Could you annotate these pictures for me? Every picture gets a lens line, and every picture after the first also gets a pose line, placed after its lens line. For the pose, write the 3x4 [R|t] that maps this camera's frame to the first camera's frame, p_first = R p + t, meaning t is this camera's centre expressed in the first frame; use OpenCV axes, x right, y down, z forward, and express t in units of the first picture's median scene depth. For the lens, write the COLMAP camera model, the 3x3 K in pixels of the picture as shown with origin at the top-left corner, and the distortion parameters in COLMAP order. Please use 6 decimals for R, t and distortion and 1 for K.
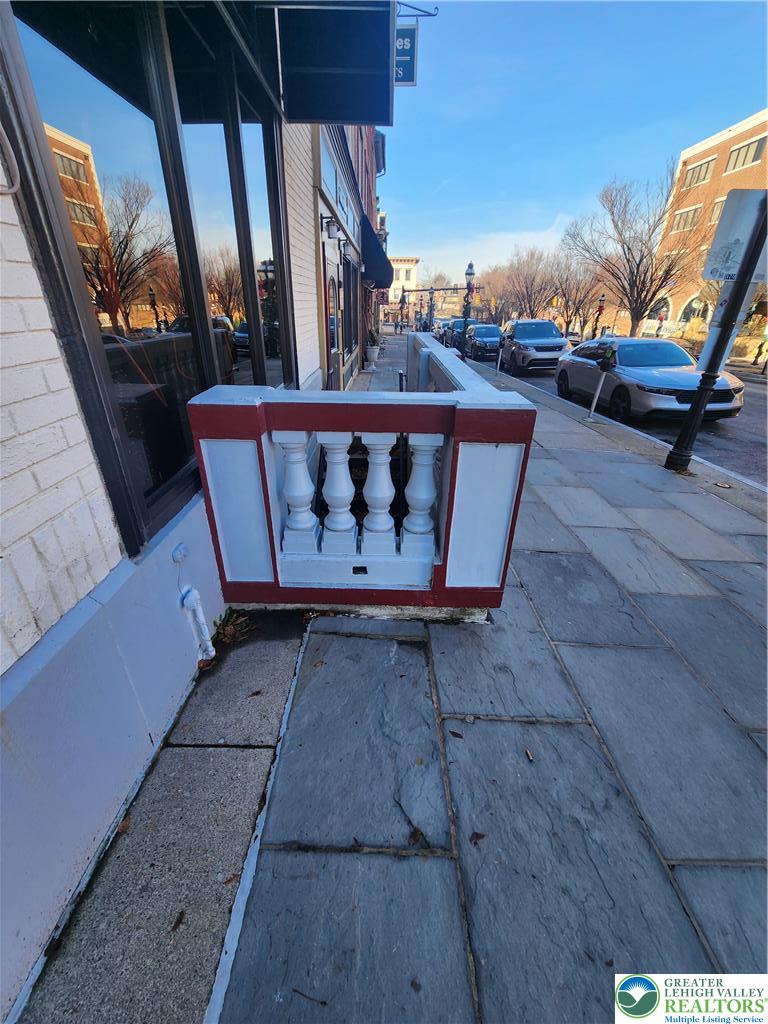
lens RADIAL K [[420.1, 0, 376.7], [0, 420.1, 516.0], [0, 0, 1]] dist [-0.000268, -0.000078]
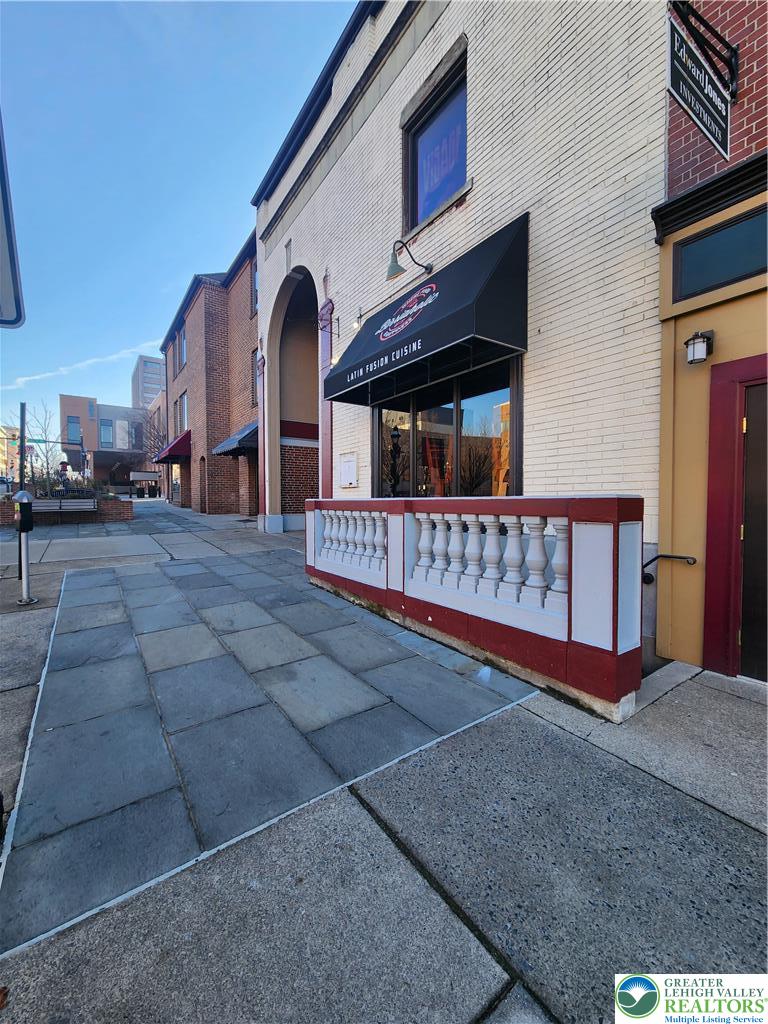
lens RADIAL K [[420.1, 0, 376.7], [0, 420.1, 516.0], [0, 0, 1]] dist [-0.000268, -0.000078]
pose [[-0.812545, 0.008668, -0.582834, 0.857954], [-0.272478, 0.878272, 0.392931, -0.742633], [0.515293, 0.478084, -0.711273, 1.709878]]
